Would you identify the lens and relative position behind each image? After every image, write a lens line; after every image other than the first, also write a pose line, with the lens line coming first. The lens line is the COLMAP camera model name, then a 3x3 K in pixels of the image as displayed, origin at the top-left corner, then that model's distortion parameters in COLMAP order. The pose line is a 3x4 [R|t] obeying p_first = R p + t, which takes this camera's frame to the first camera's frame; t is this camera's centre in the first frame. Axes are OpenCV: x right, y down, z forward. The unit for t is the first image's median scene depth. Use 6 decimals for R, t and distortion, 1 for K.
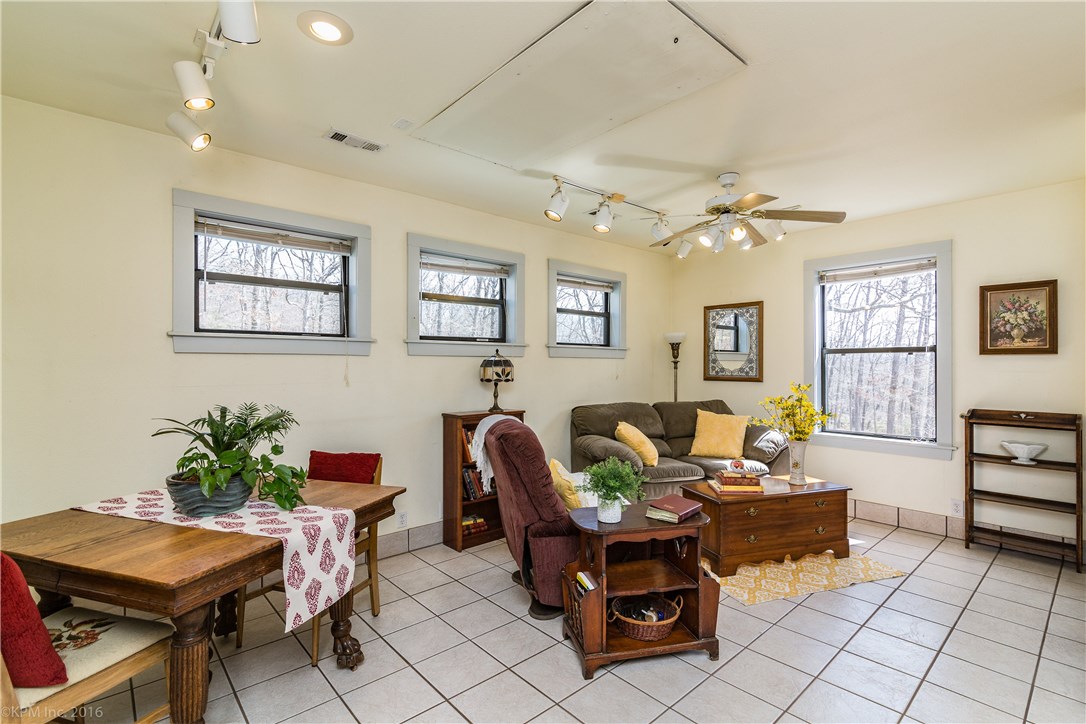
lens RADIAL K [[504.0, 0, 543.0], [0, 504.0, 362.0], [0, 0, 1]] dist [-0.000318, -0.000086]
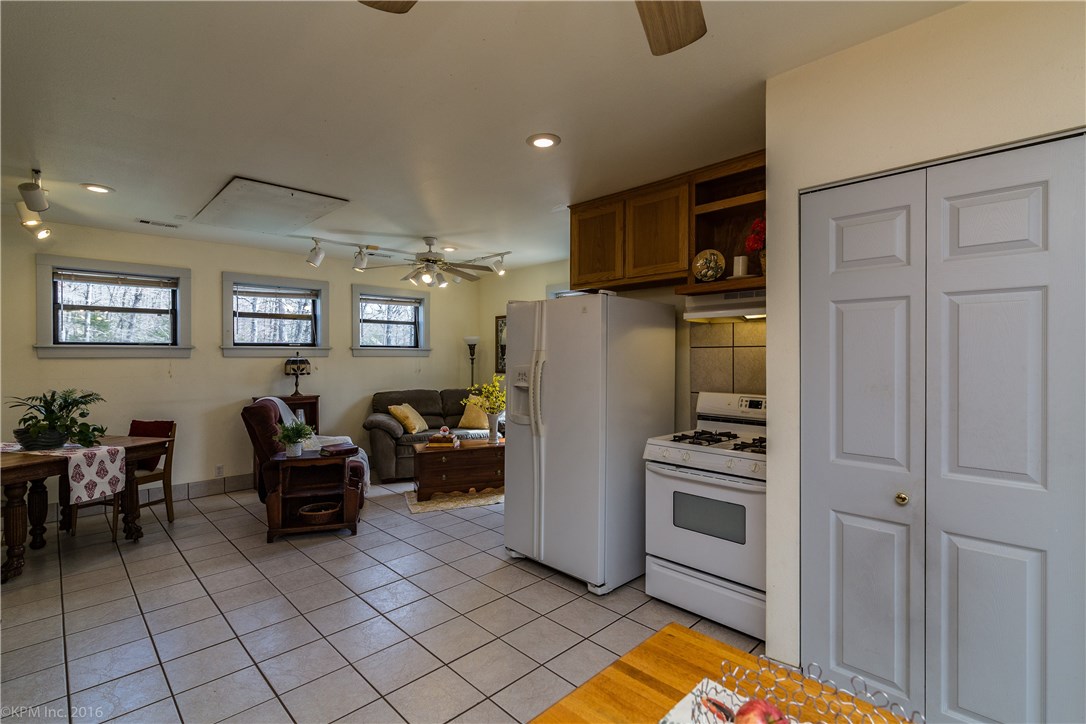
lens RADIAL K [[507.0, 0, 543.0], [0, 507.0, 362.0], [0, 0, 1]] dist [-0.002359, -0.000145]
pose [[0.999160, -0.003867, 0.040798, 0.618035], [0.003149, 0.999839, 0.017667, -0.023145], [-0.040860, -0.017523, 0.999011, -0.511617]]
